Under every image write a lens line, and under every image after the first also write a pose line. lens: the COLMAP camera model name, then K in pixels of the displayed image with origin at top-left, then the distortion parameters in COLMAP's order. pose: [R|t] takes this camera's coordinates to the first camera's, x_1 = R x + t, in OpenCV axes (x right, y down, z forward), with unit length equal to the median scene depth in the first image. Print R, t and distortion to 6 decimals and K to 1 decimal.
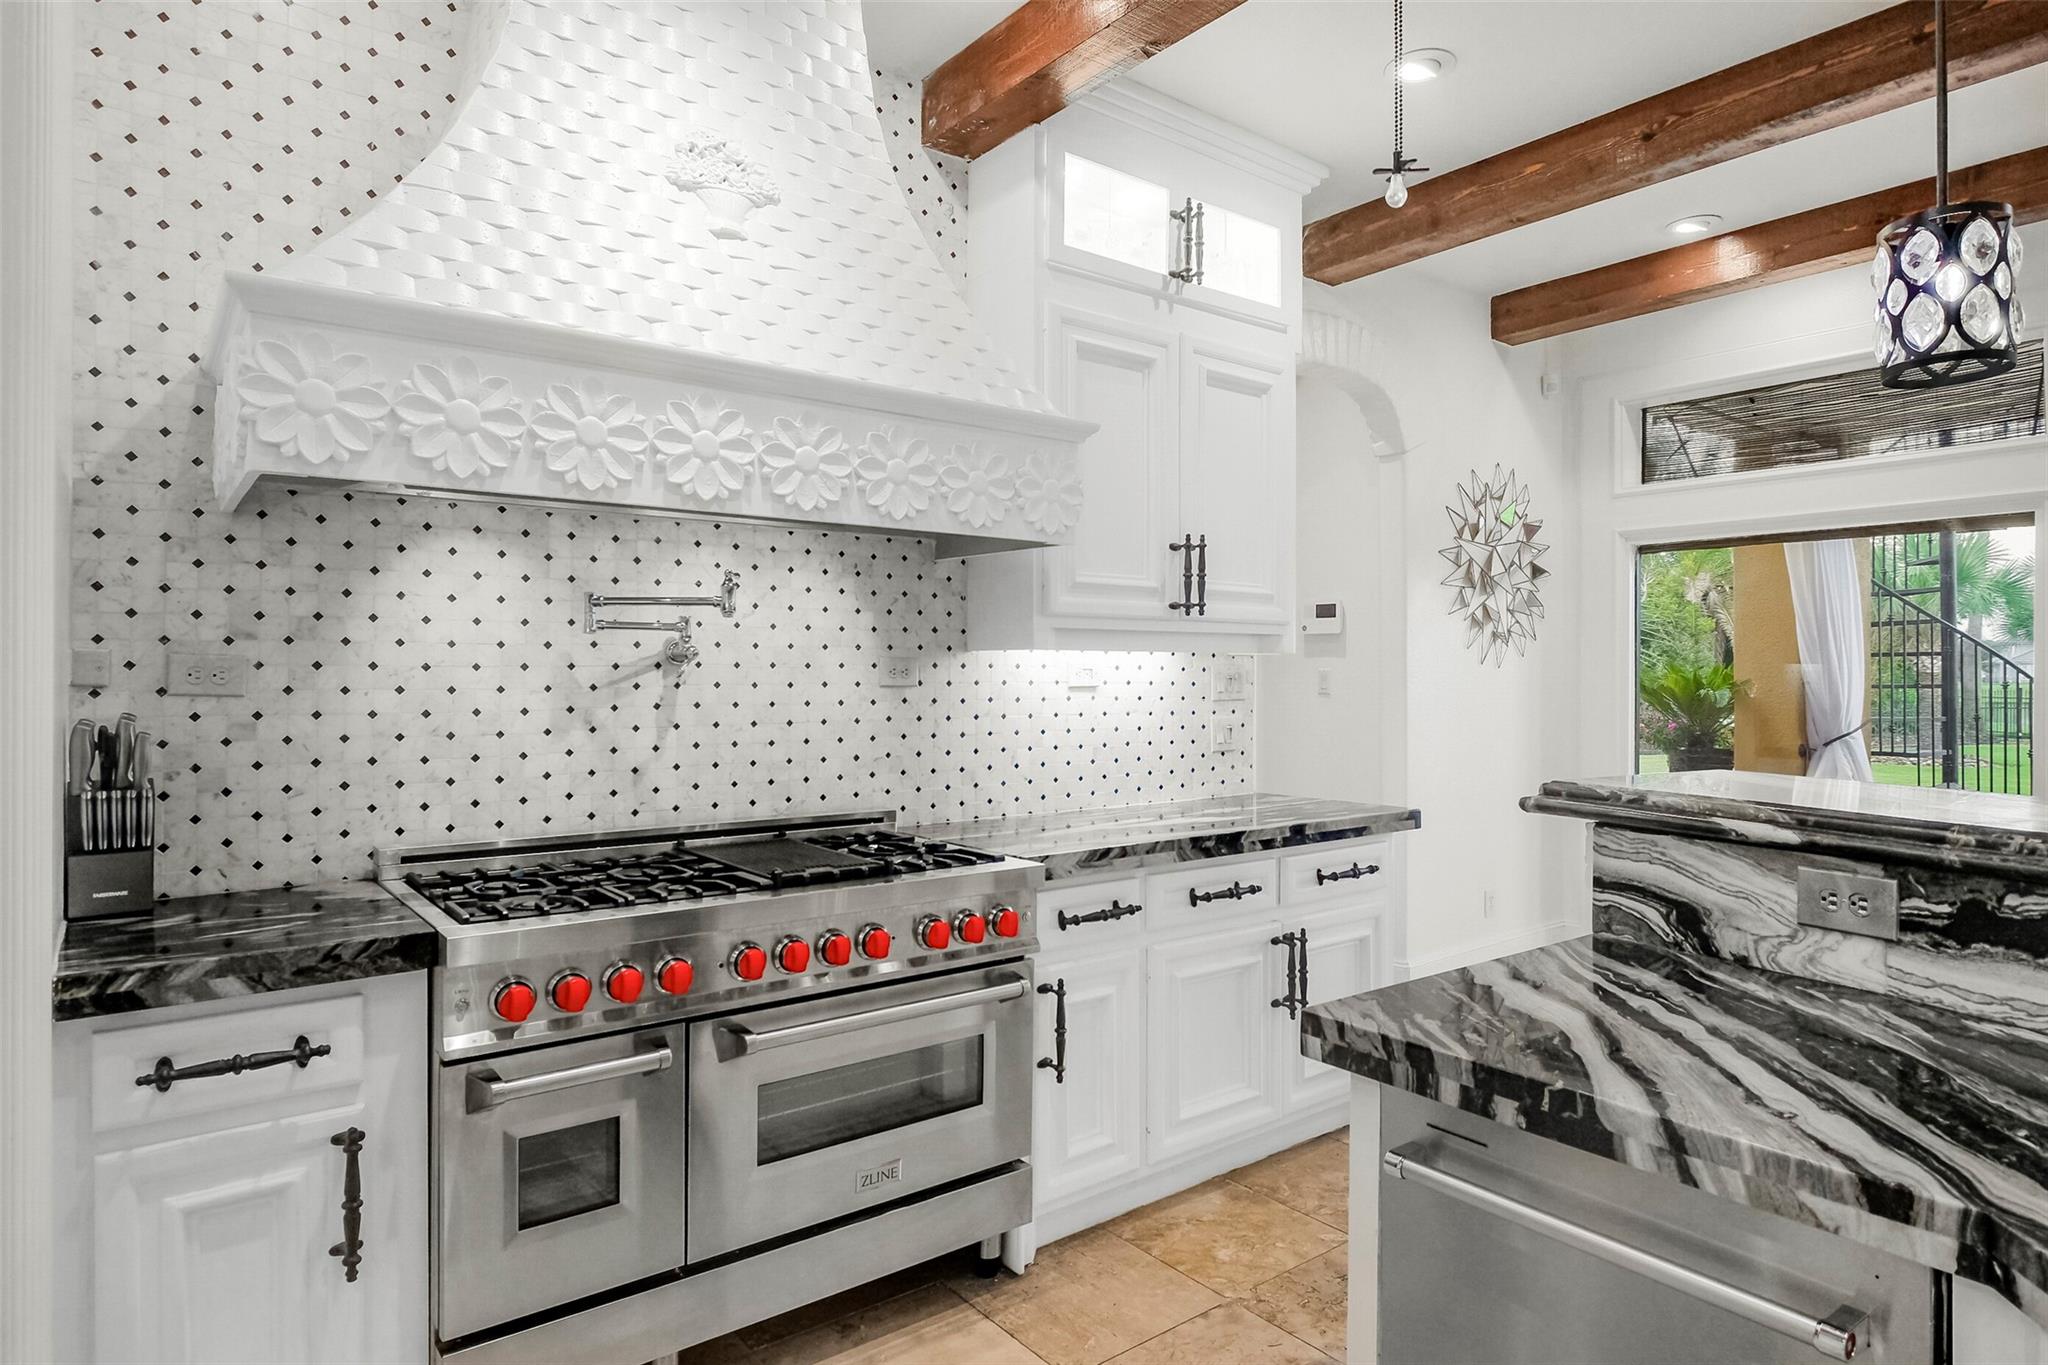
lens RADIAL K [[1162.5, 0, 1017.0], [0, 1162.5, 670.7], [0, 0, 1]] dist [-0.001003, 0.001025]
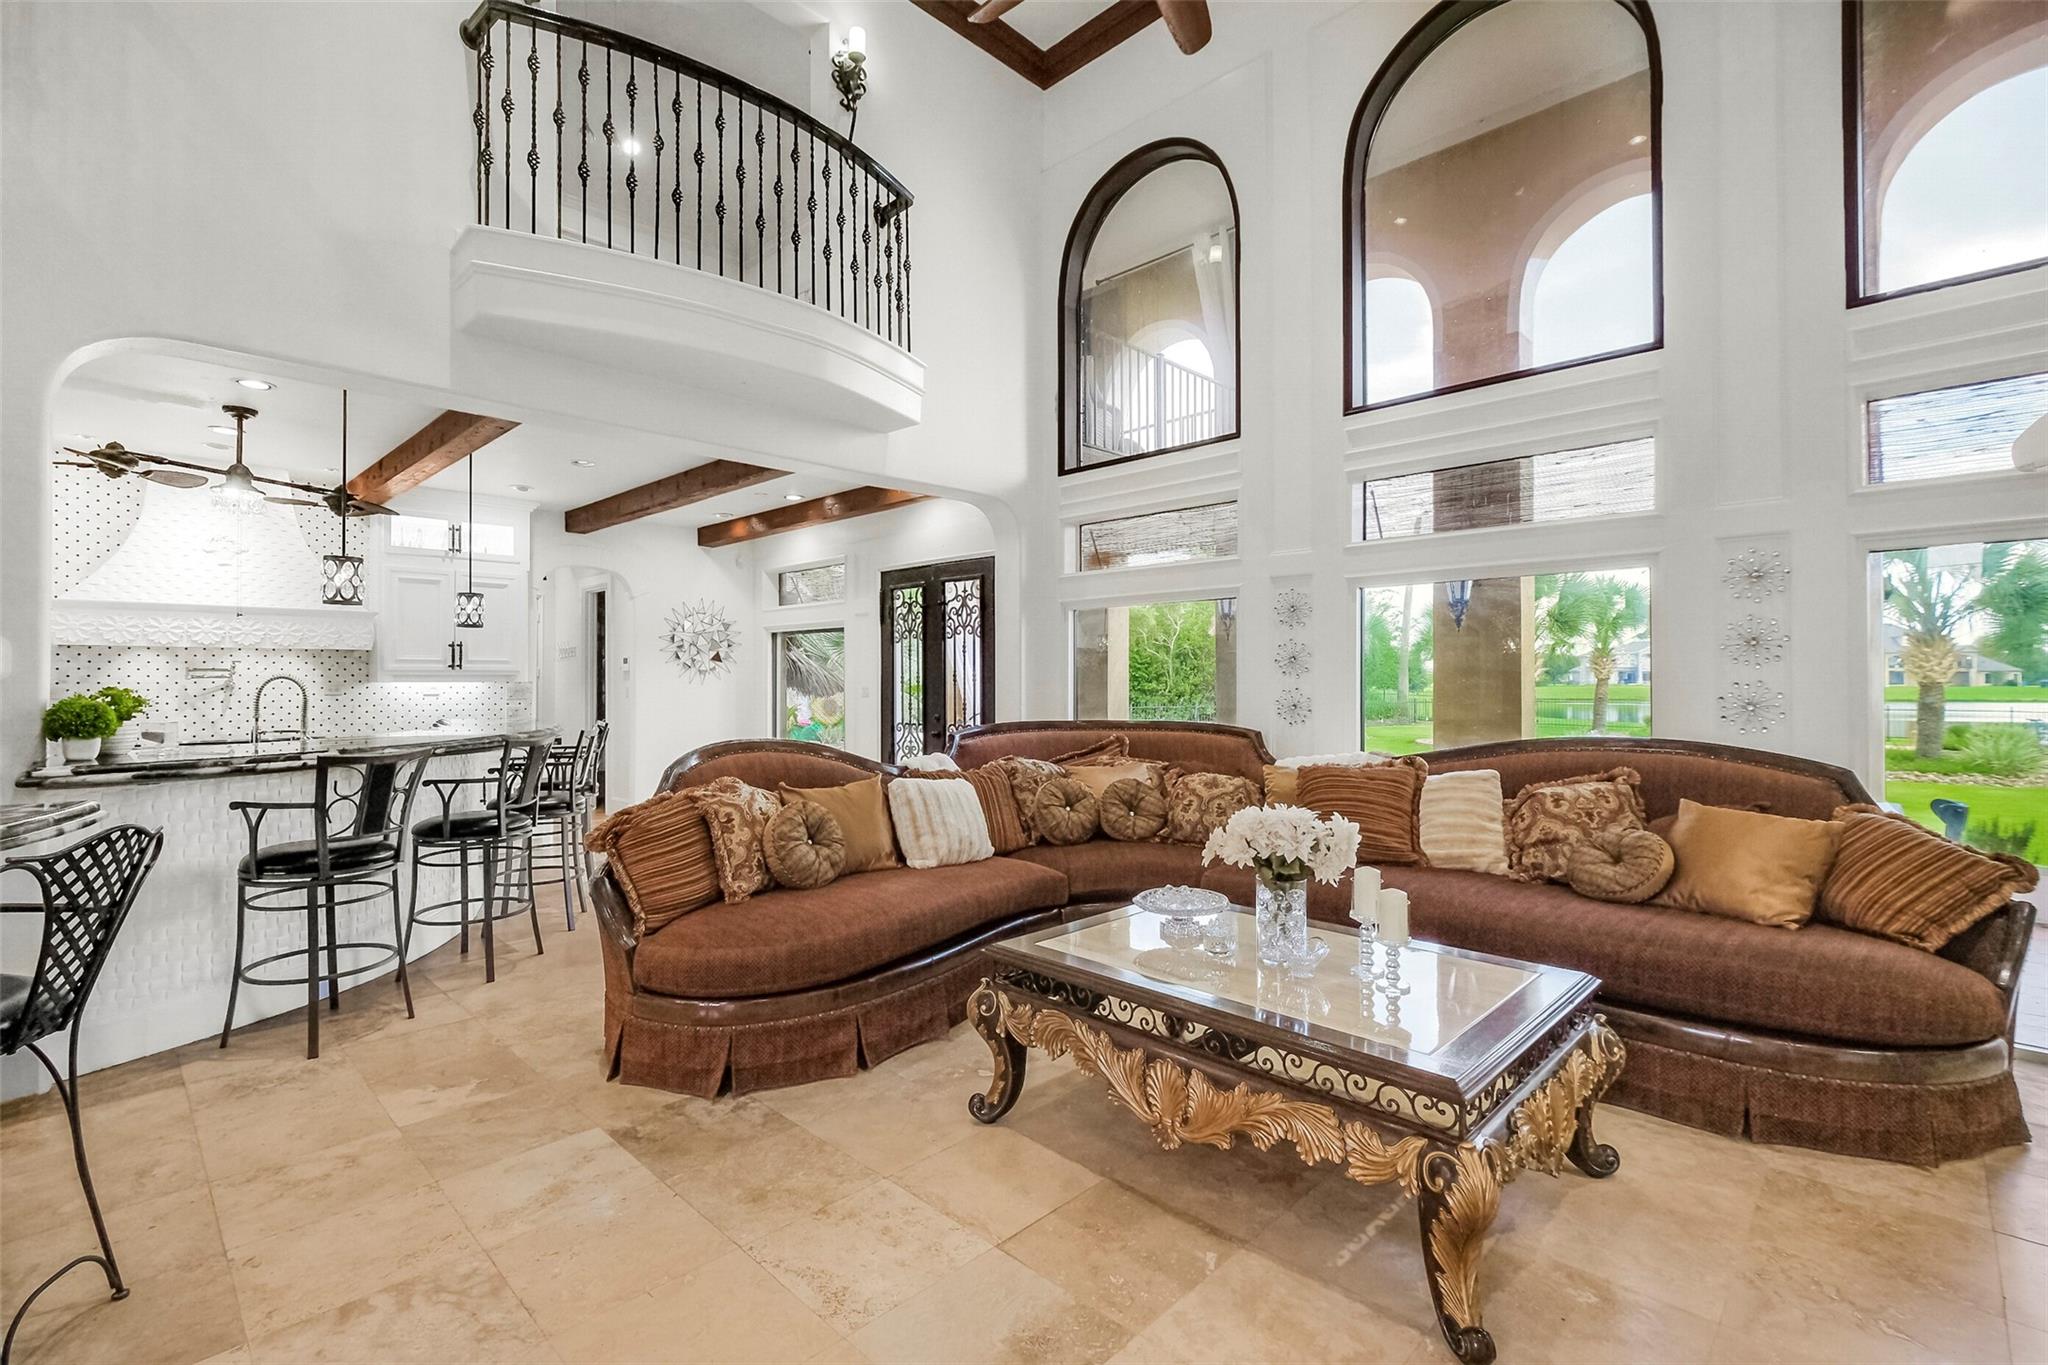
lens RADIAL K [[926.1, 0, 1022.4], [0, 926.1, 675.8], [0, 0, 1]] dist [0.001473, -0.000330]
pose [[0.989160, -0.001026, 0.146837, 1.699512], [0.001137, 0.999999, -0.000666, -0.041595], [-0.146836, 0.000826, 0.989161, -2.082758]]
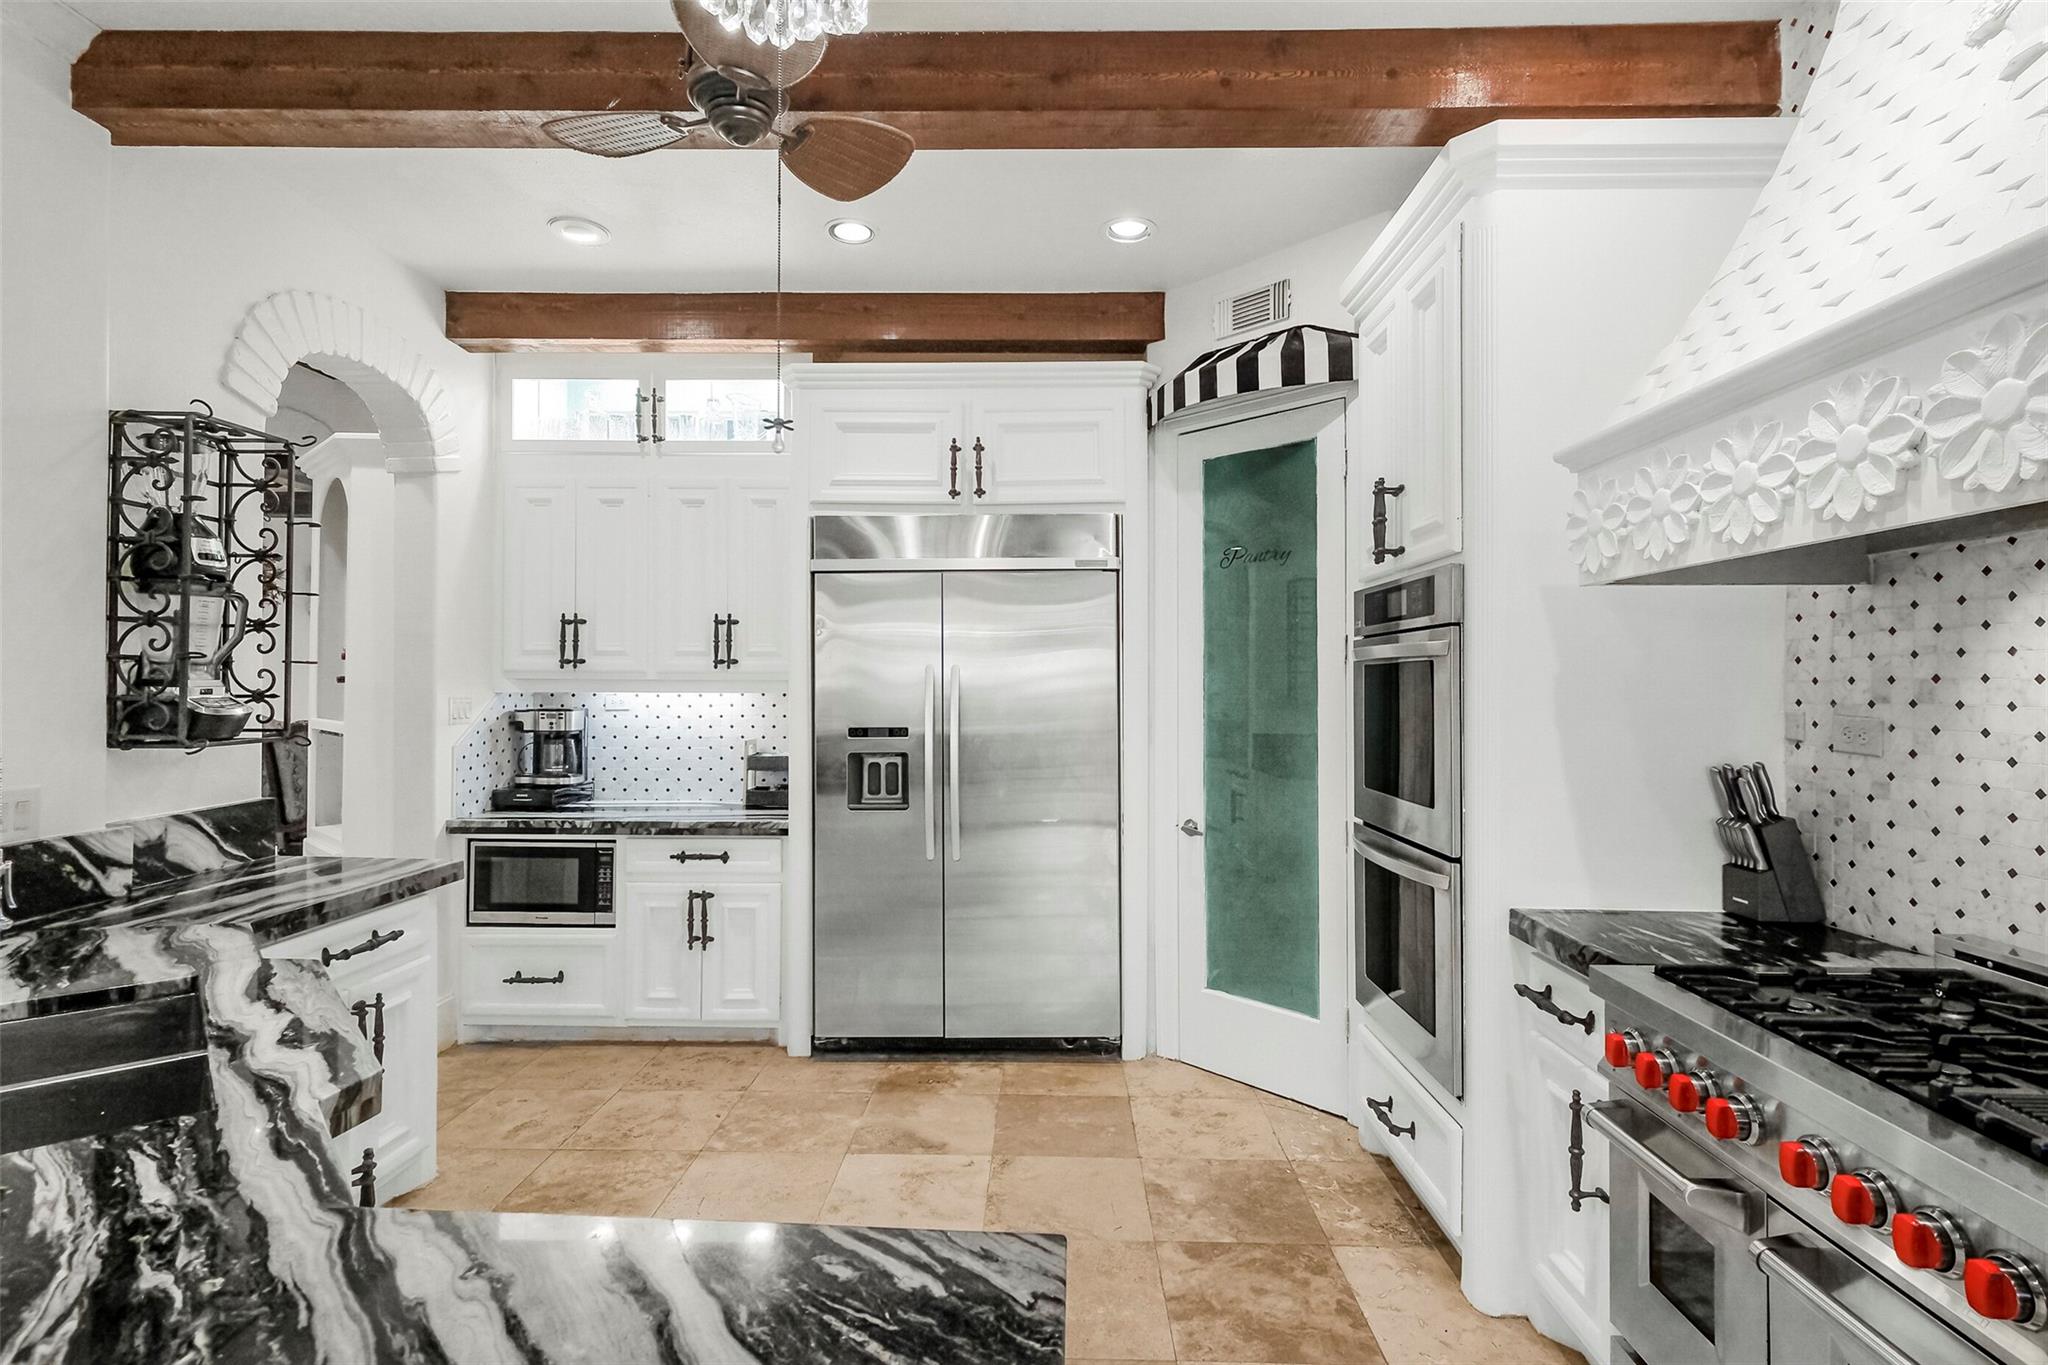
lens RADIAL K [[985.5, 0, 1026.1], [0, 985.5, 683.1], [0, 0, 1]] dist [0.004759, 0.000636]
pose [[-0.620288, -0.003974, -0.784364, 0.498312], [-0.001563, 0.999991, -0.003831, -0.038456], [0.784372, -0.001150, -0.620289, 0.905390]]
